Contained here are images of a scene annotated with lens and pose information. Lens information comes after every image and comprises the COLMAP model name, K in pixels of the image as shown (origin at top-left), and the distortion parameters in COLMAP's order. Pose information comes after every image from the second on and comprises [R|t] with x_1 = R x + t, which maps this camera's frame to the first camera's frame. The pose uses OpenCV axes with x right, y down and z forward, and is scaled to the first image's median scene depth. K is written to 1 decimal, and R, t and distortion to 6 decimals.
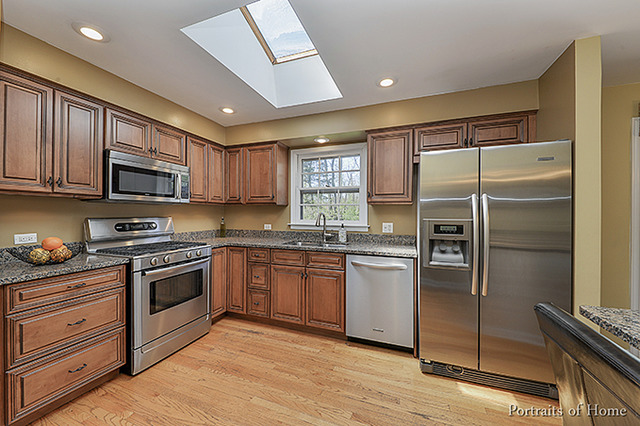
lens RADIAL K [[243.8, 0, 319.8], [0, 243.8, 212.0], [0, 0, 1]] dist [0.020959, -0.000100]
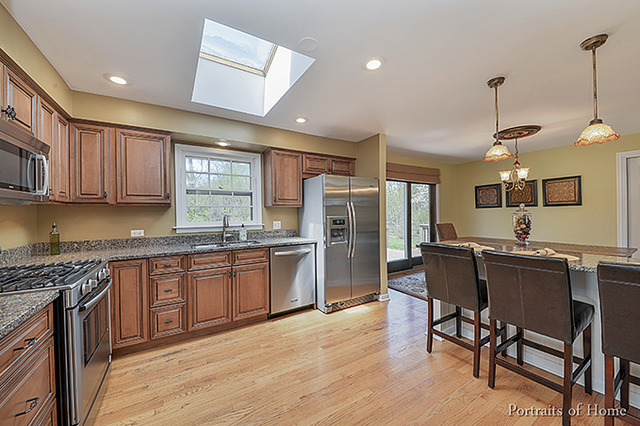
lens RADIAL K [[240.3, 0, 320.0], [0, 240.3, 213.0], [0, 0, 1]] dist [0.002293, -0.000163]
pose [[0.611754, -0.011980, 0.790957, -0.608891], [0.011870, 0.999912, 0.005963, -0.003559], [-0.790959, 0.005741, 0.611842, 0.066301]]
